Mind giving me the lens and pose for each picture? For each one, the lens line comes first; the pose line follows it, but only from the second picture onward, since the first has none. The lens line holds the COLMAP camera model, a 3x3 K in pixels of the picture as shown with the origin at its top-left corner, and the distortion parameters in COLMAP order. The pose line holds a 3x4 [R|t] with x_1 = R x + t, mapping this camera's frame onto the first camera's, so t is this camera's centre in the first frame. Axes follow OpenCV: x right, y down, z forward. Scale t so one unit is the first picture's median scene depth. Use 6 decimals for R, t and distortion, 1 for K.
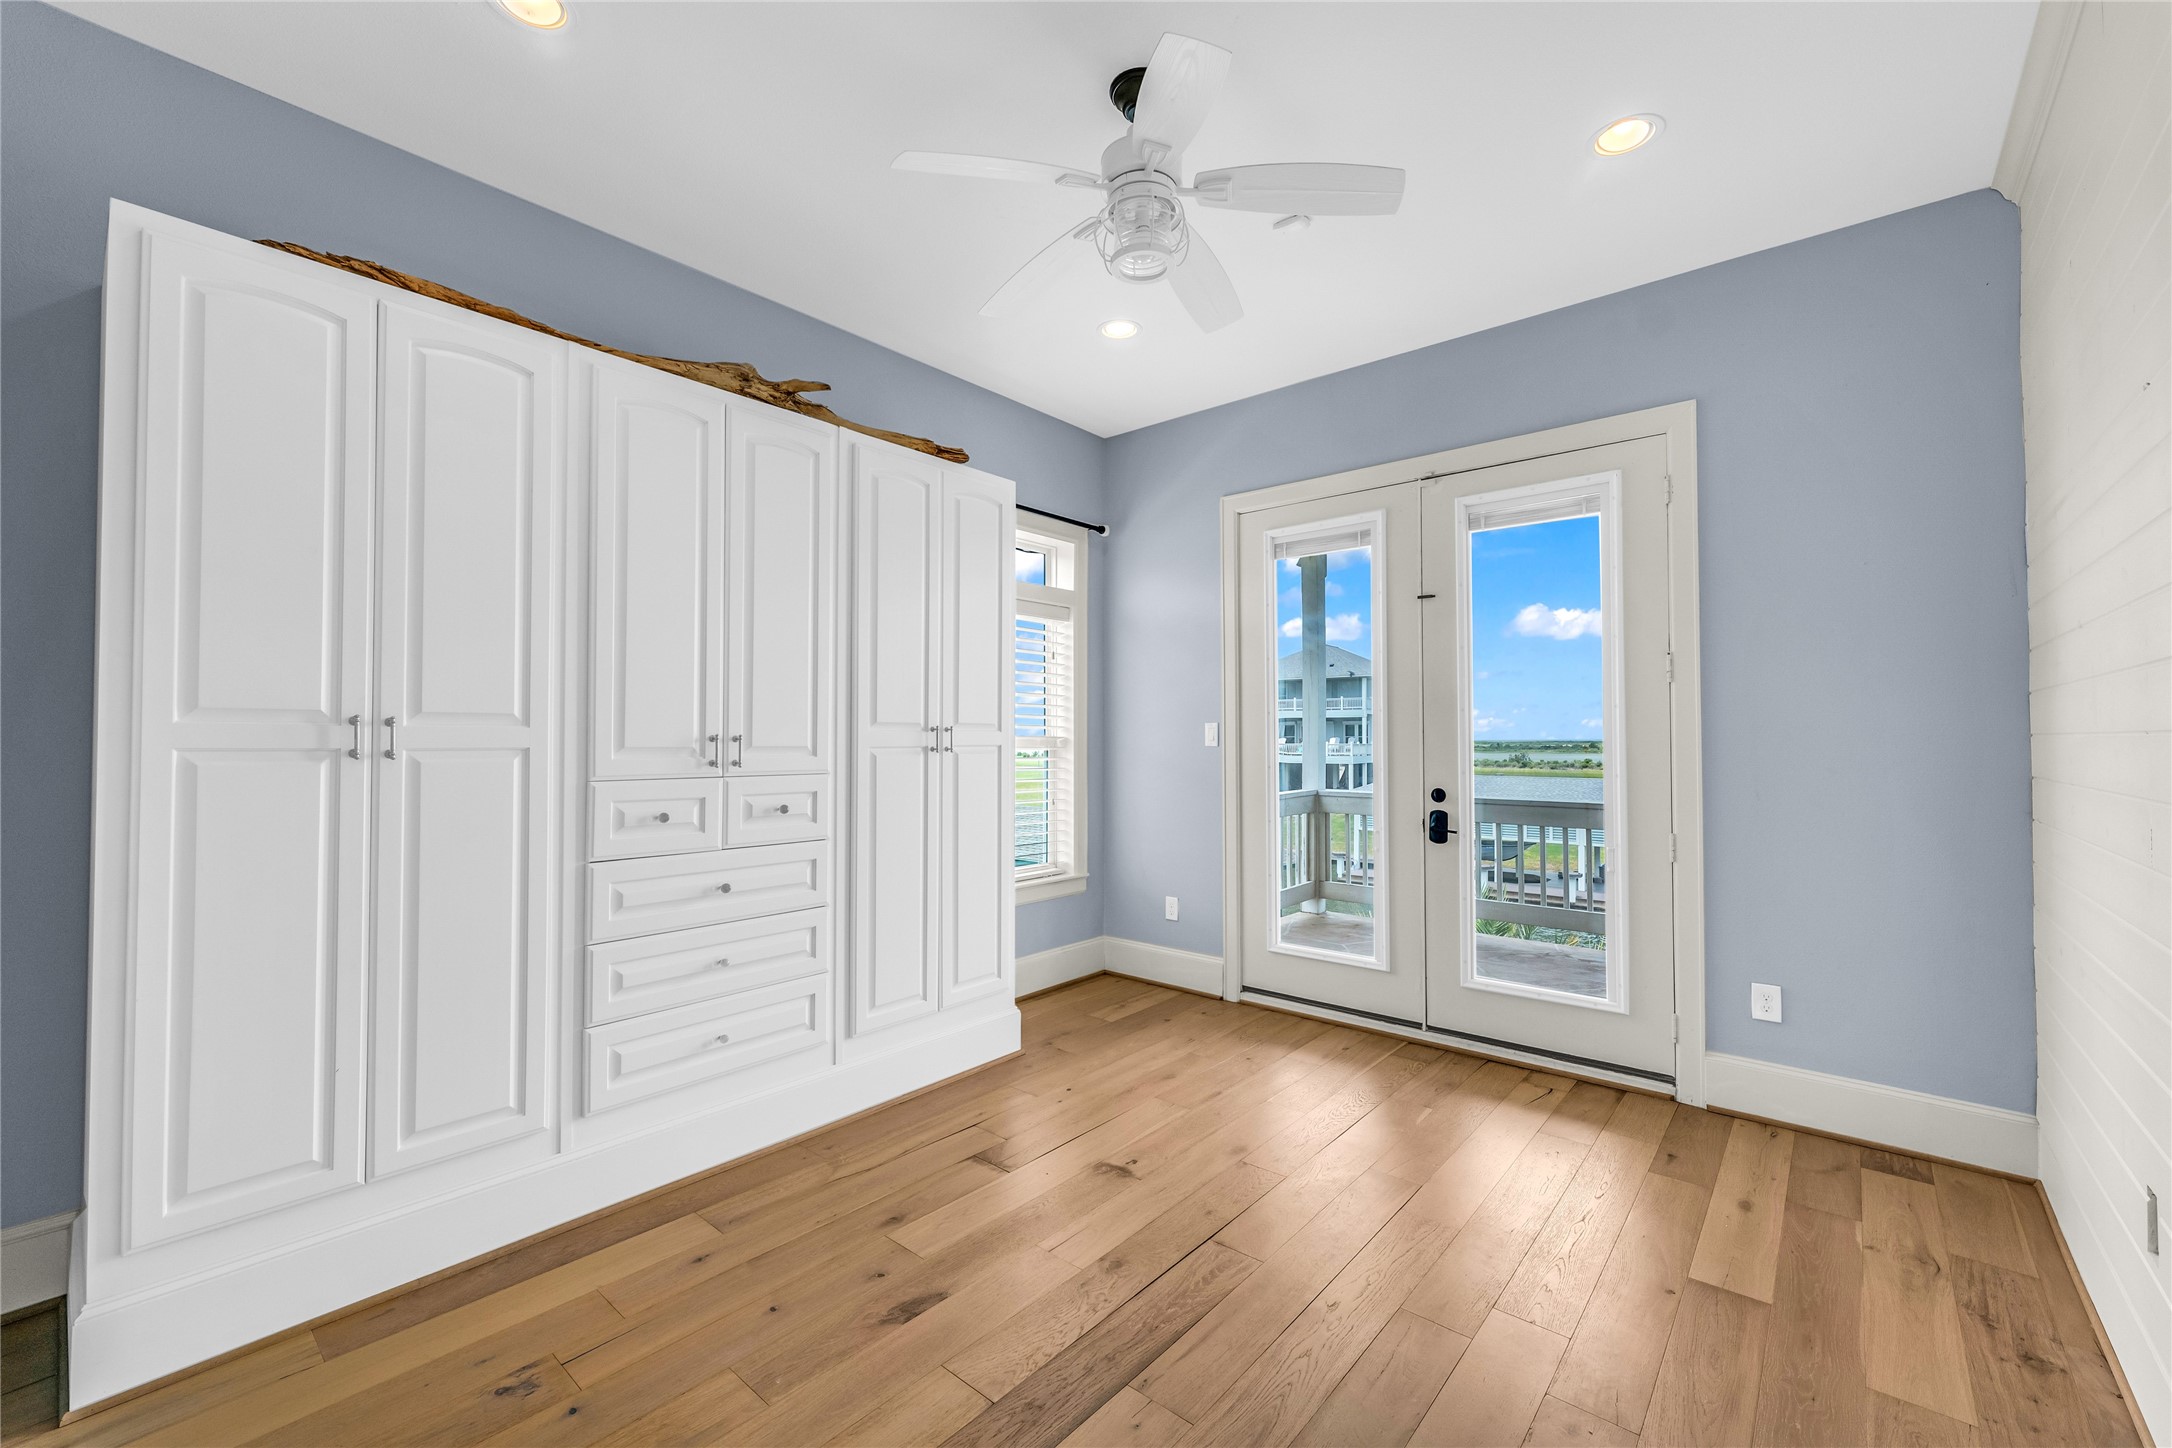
lens RADIAL K [[887.7, 0, 1087.0], [0, 887.7, 735.1], [0, 0, 1]] dist [0.001077, -0.000064]
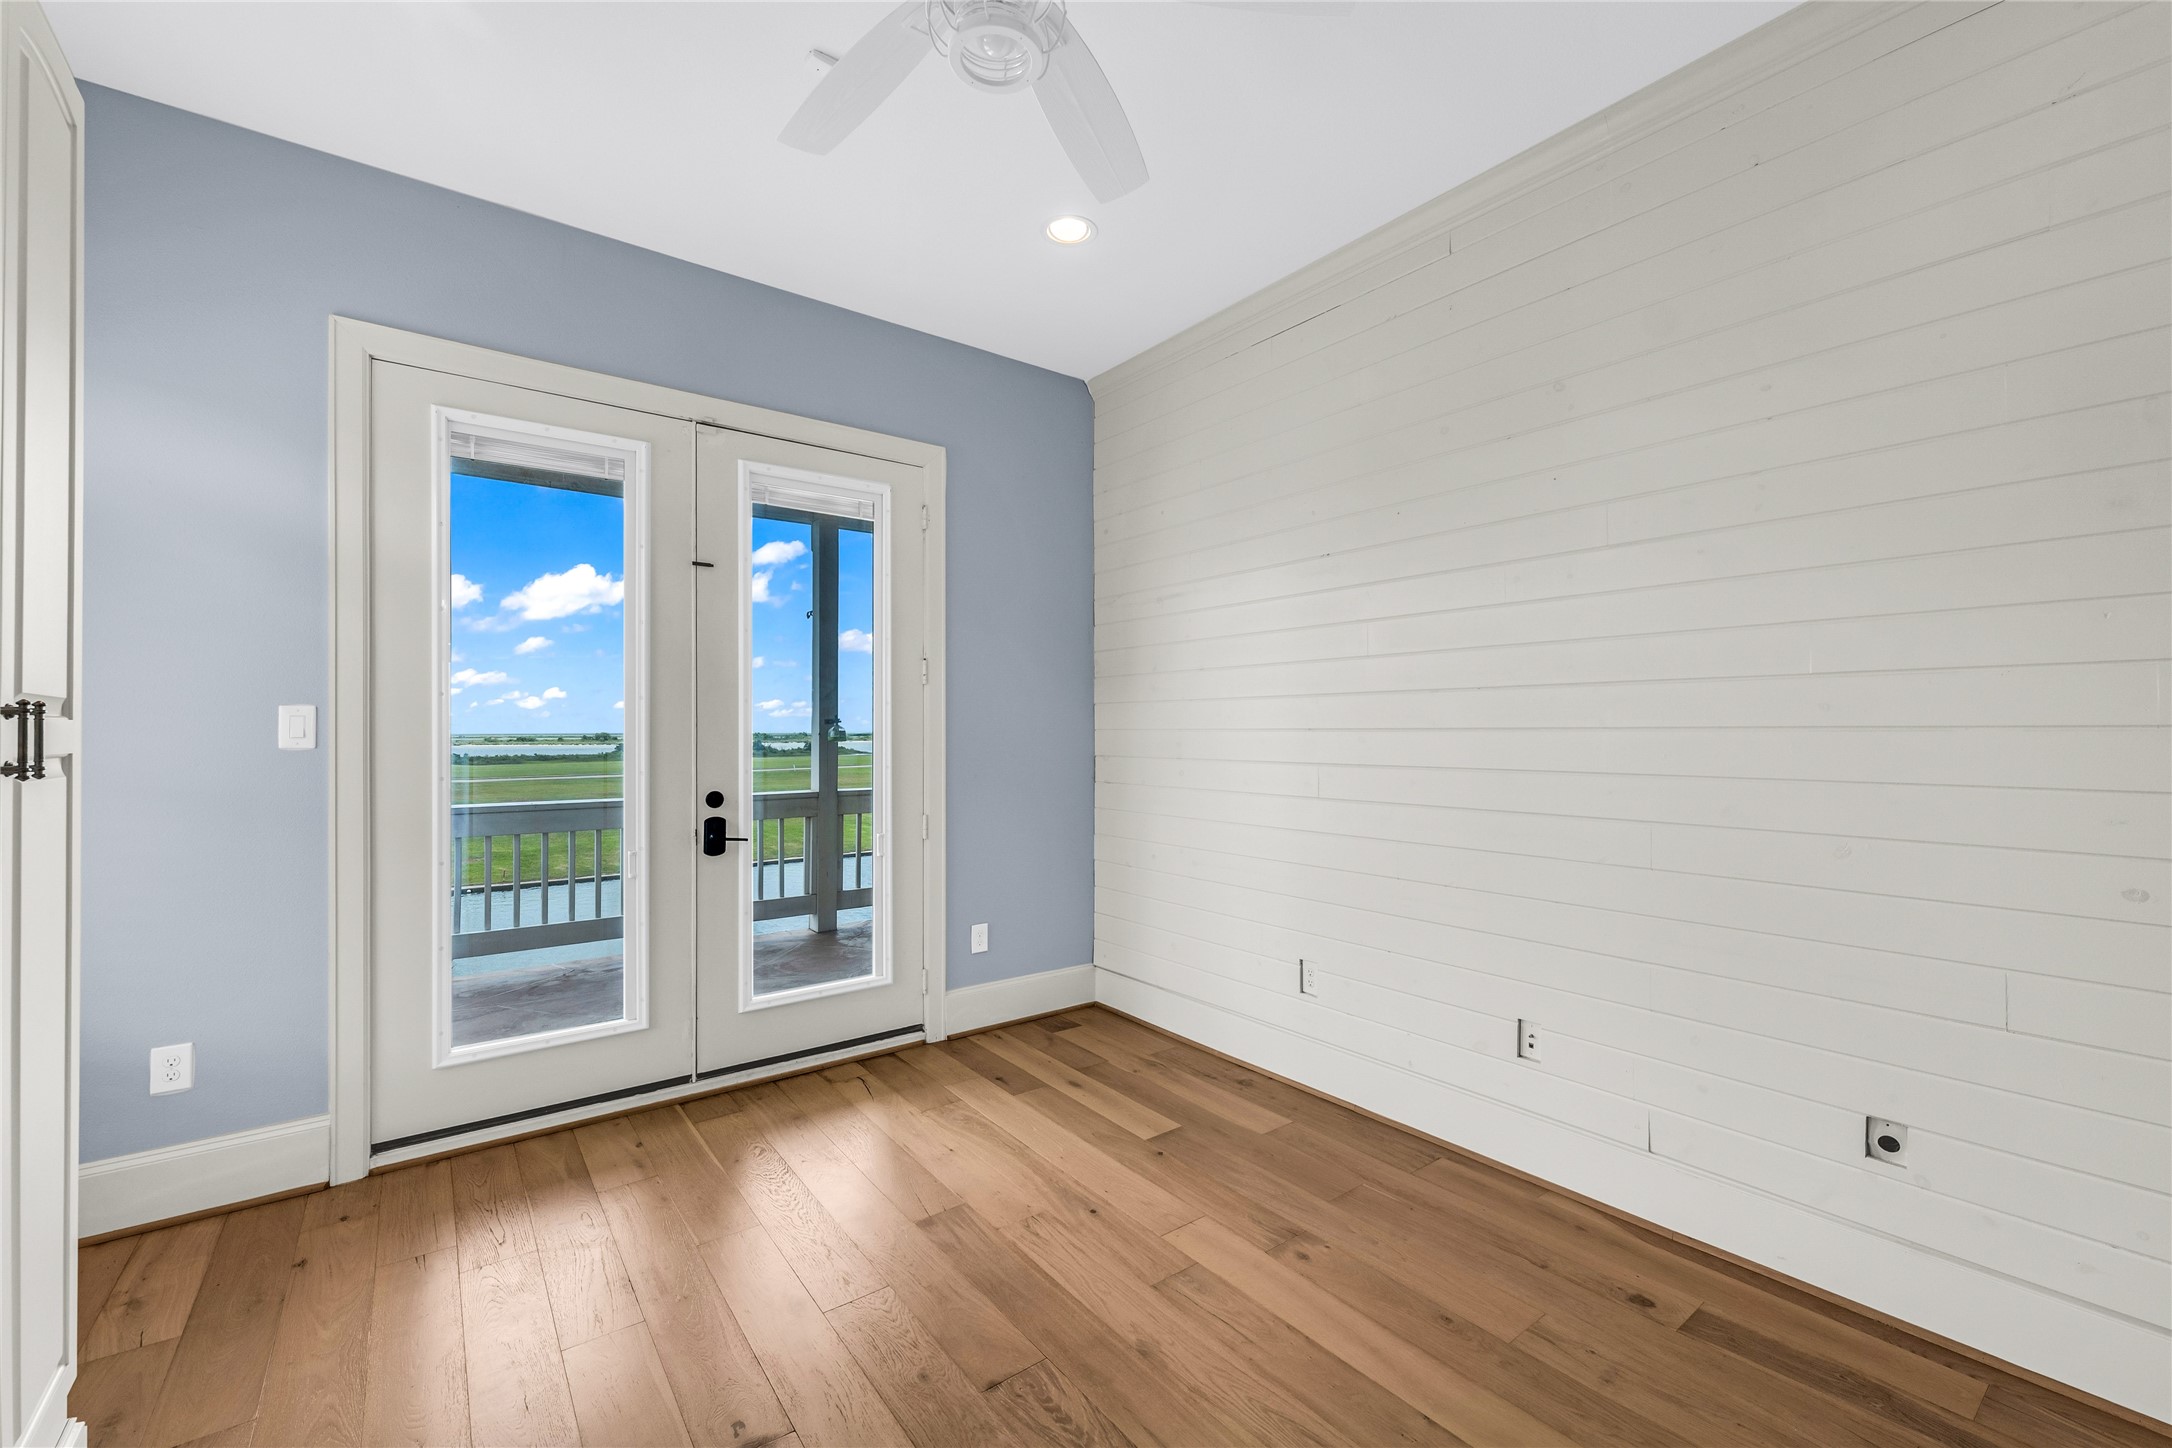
lens RADIAL K [[887.7, 0, 1087.0], [0, 887.7, 735.1], [0, 0, 1]] dist [0.001077, -0.000064]
pose [[0.206335, -0.006350, 0.978461, -0.433084], [-0.001128, 0.999977, 0.006728, -0.000017], [-0.978481, -0.002492, 0.206323, 0.561264]]
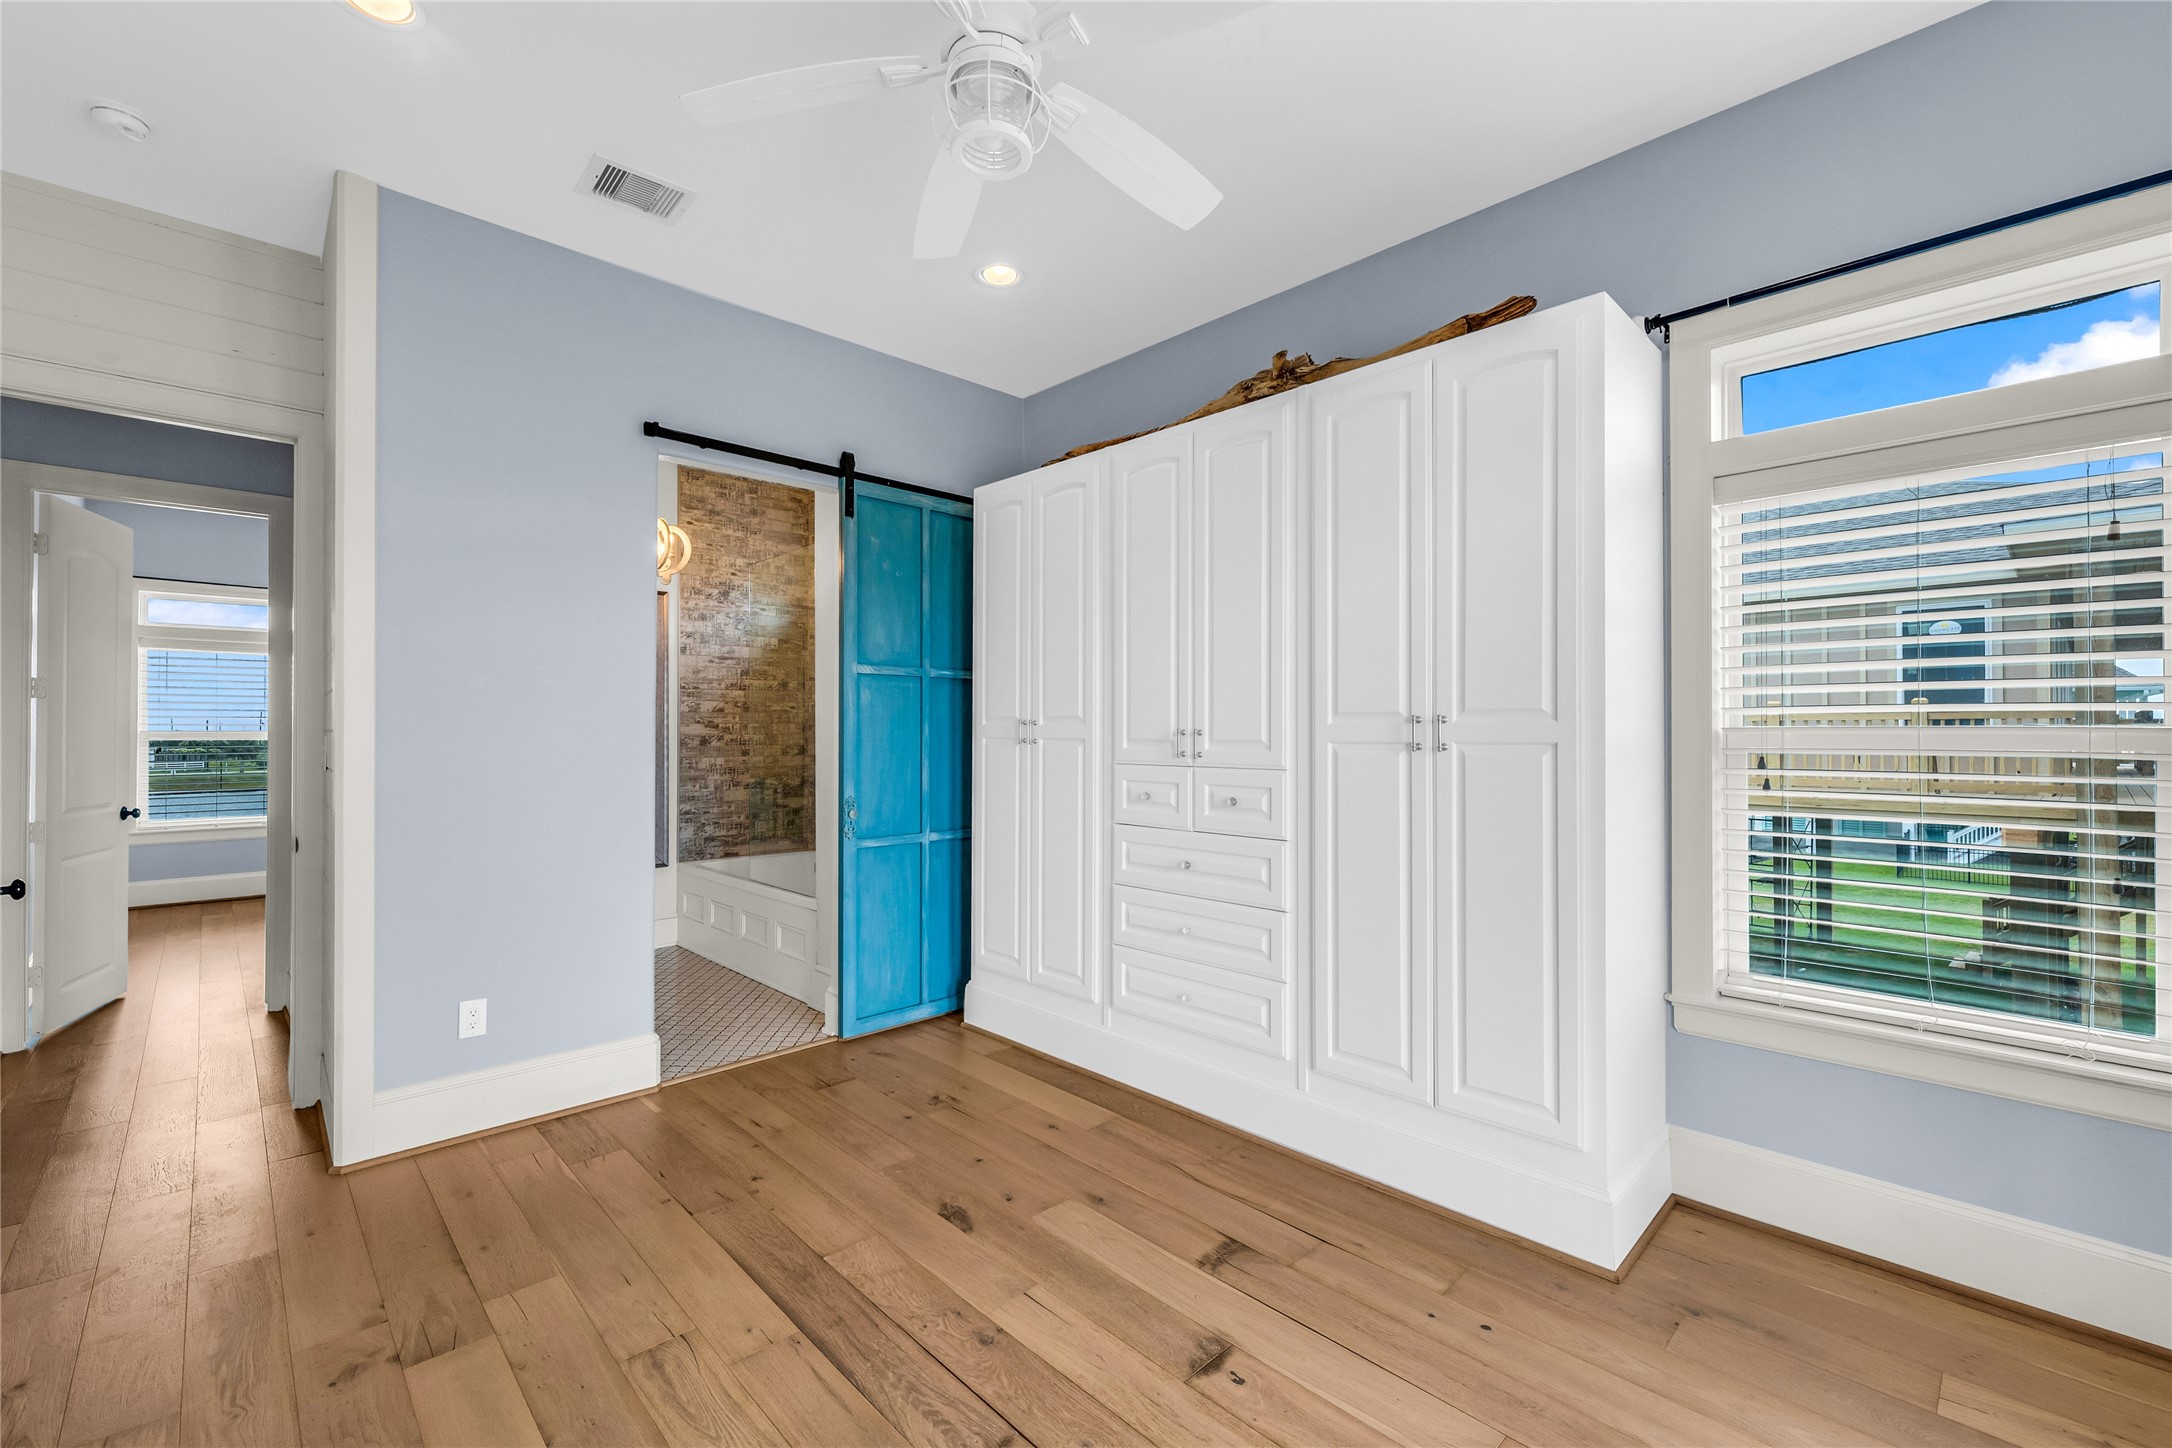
lens RADIAL K [[907.6, 0, 1083.3], [0, 907.6, 736.5], [0, 0, 1]] dist [-0.000095, 0.000069]
pose [[-0.099378, 0.001902, -0.995048, 0.635533], [0.002045, 0.999996, 0.001707, 0.006213], [0.995048, -0.001866, -0.099382, 0.835446]]
